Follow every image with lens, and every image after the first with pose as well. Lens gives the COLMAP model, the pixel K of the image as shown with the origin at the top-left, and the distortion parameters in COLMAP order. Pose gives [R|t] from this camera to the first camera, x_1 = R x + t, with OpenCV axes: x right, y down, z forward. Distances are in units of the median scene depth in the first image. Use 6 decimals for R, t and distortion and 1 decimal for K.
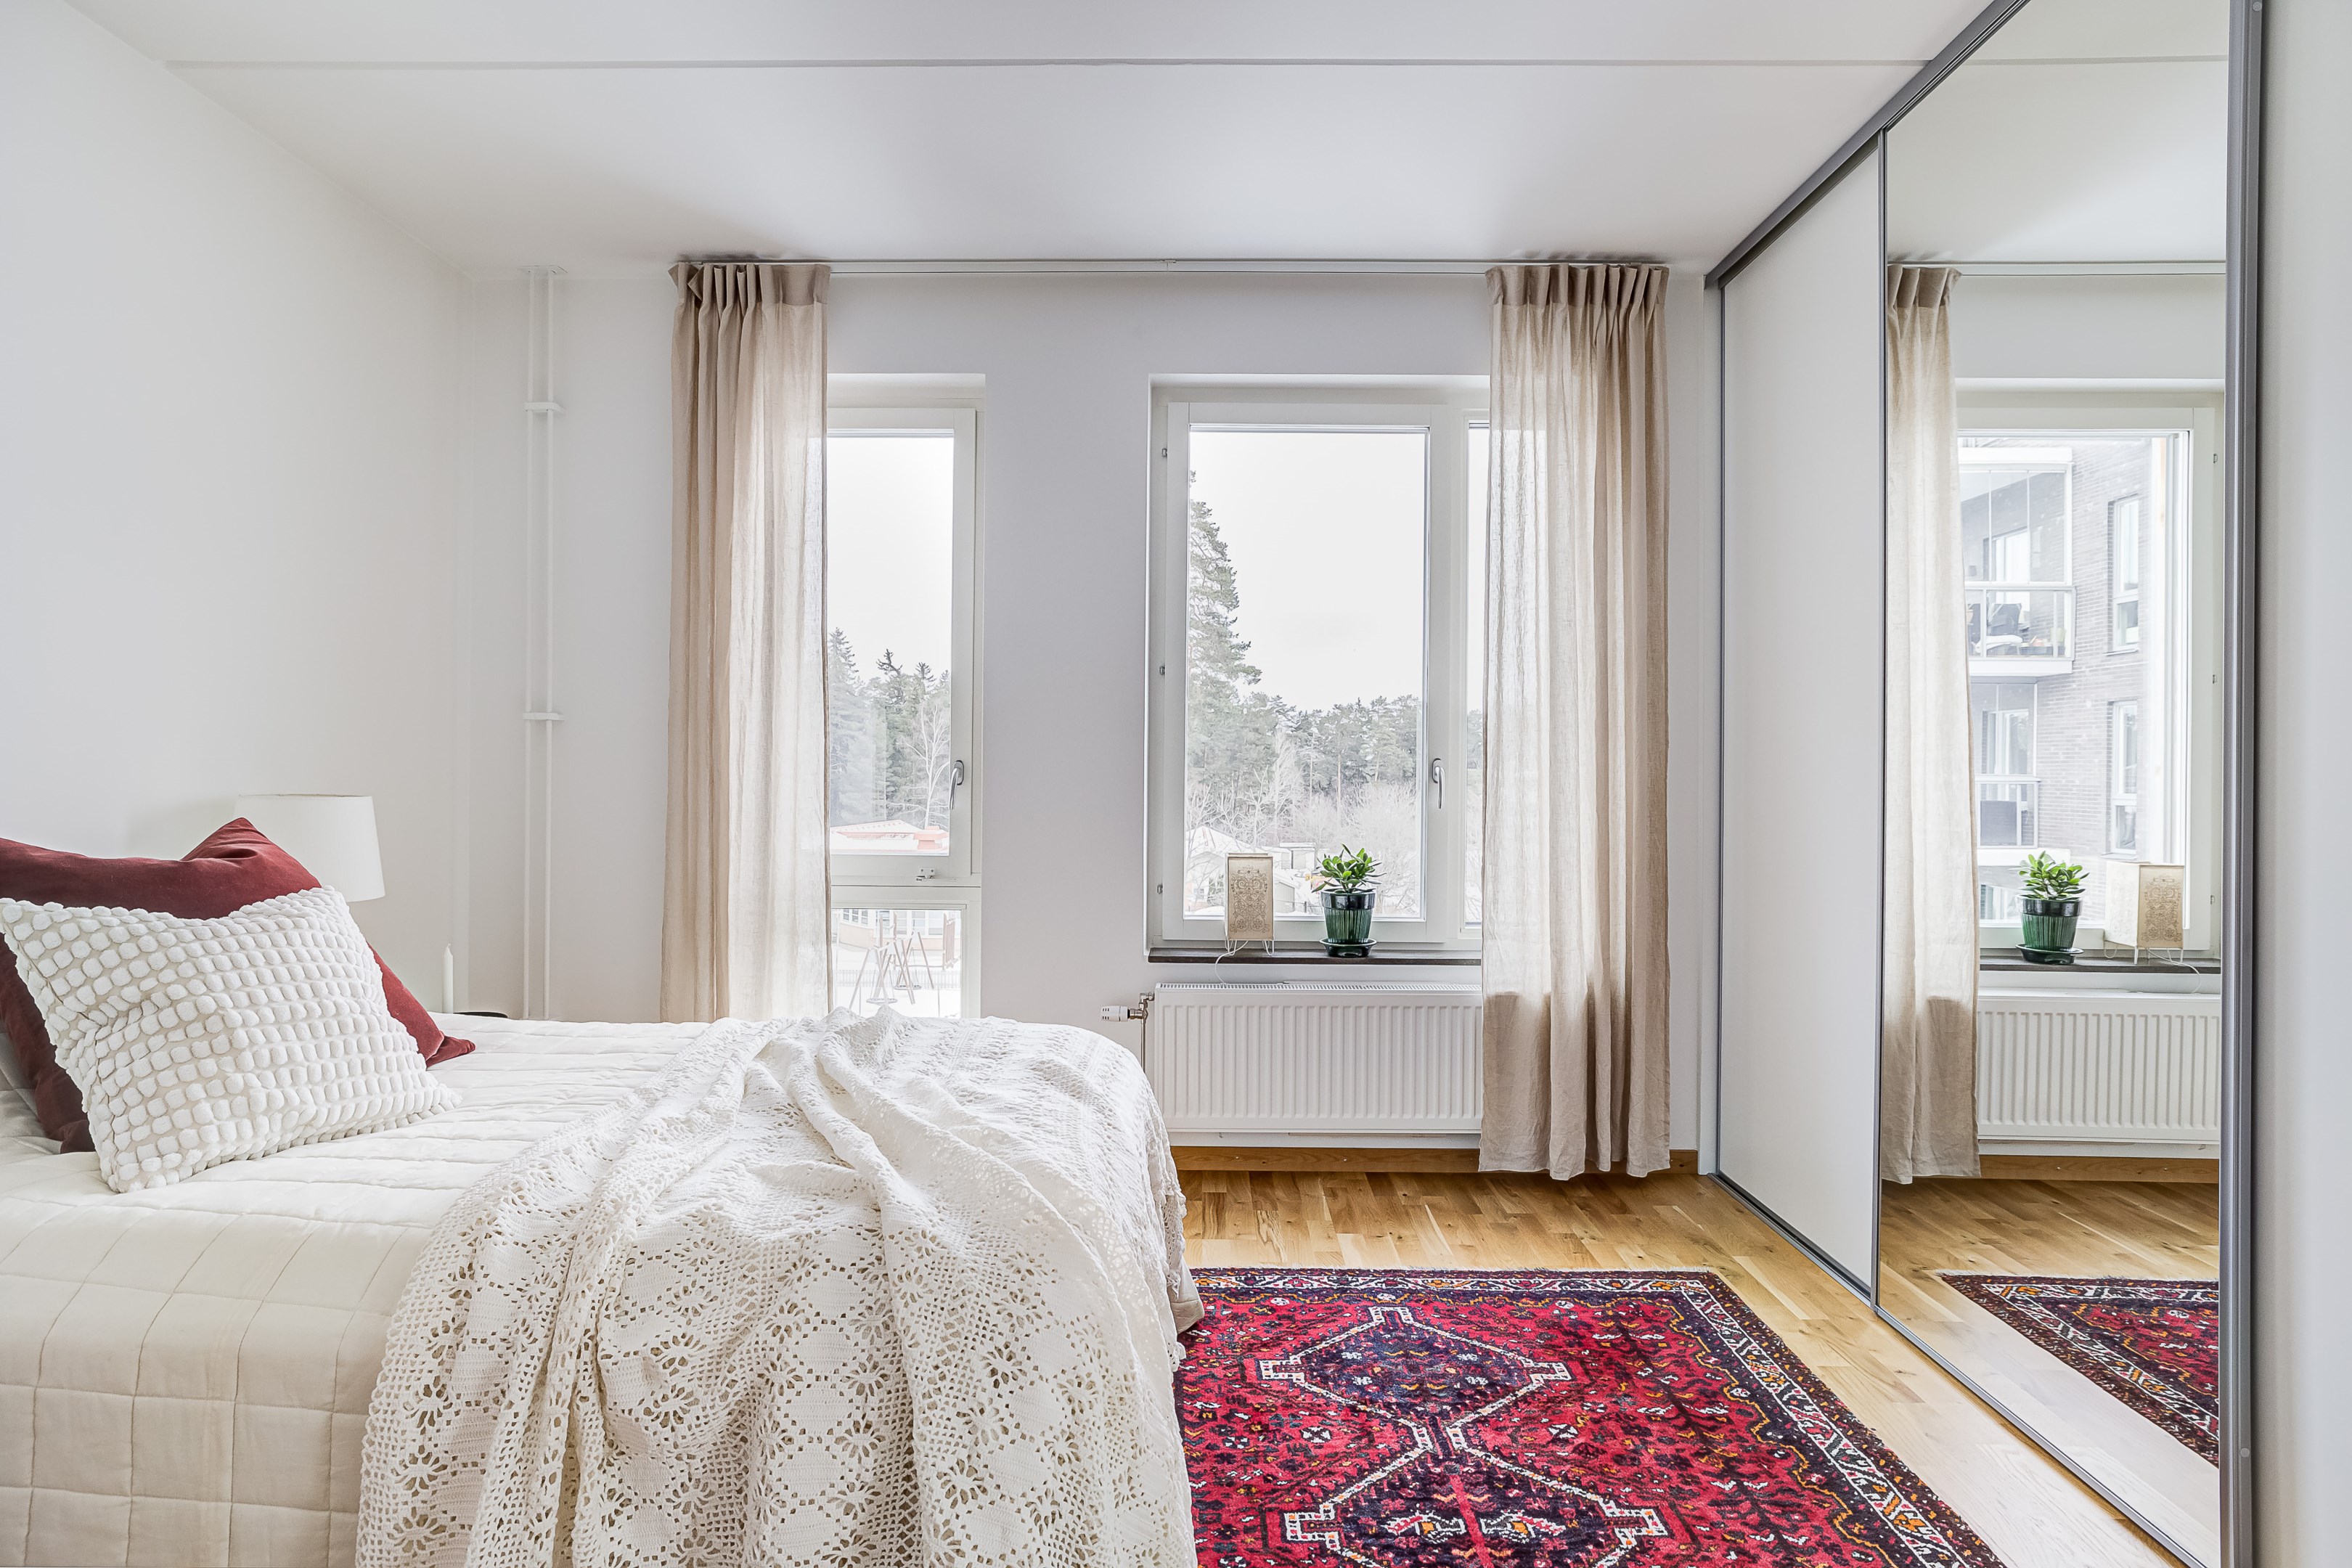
lens RADIAL K [[1224.3, 0, 1180.5], [0, 1224.3, 759.0], [0, 0, 1]] dist [-0.015806, 0.007330]
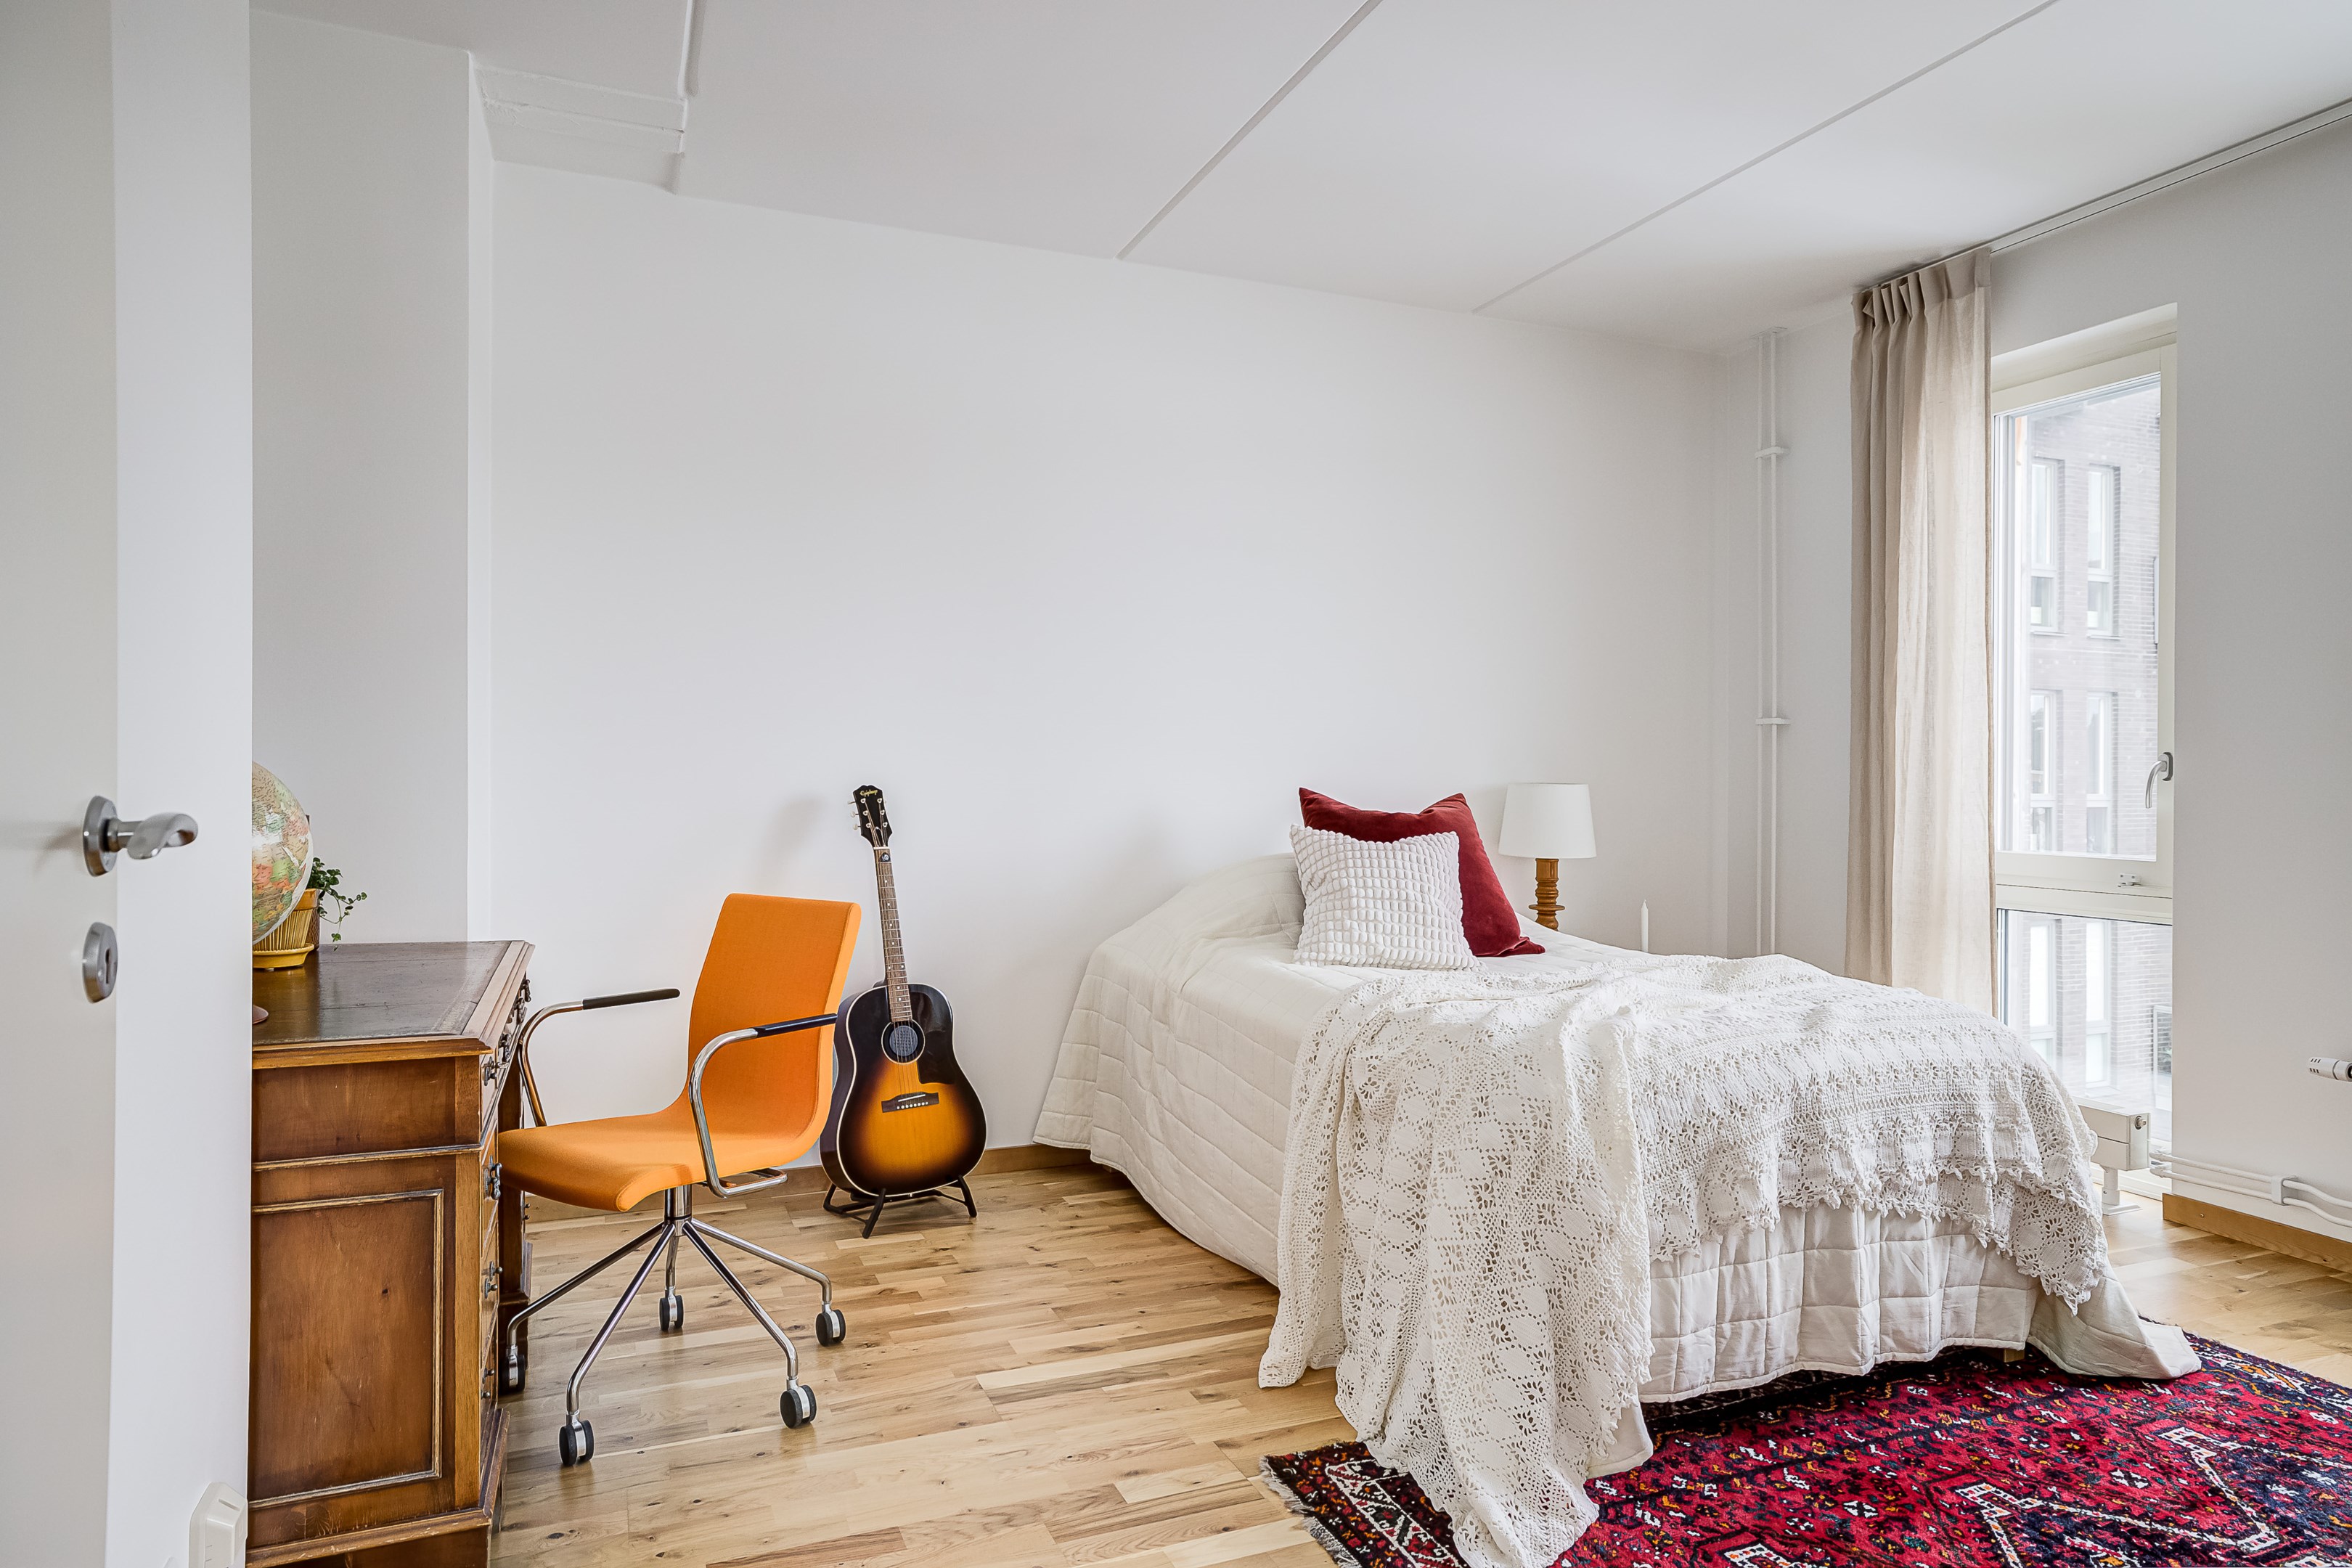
lens RADIAL K [[1415.6, 0, 1173.2], [0, 1415.6, 784.9], [0, 0, 1]] dist [0.002314, 0.000943]
pose [[0.385434, 0.002412, -0.922732, 0.512268], [0.004068, 0.999982, 0.004313, 0.018070], [0.922726, -0.005416, 0.385418, -0.040556]]
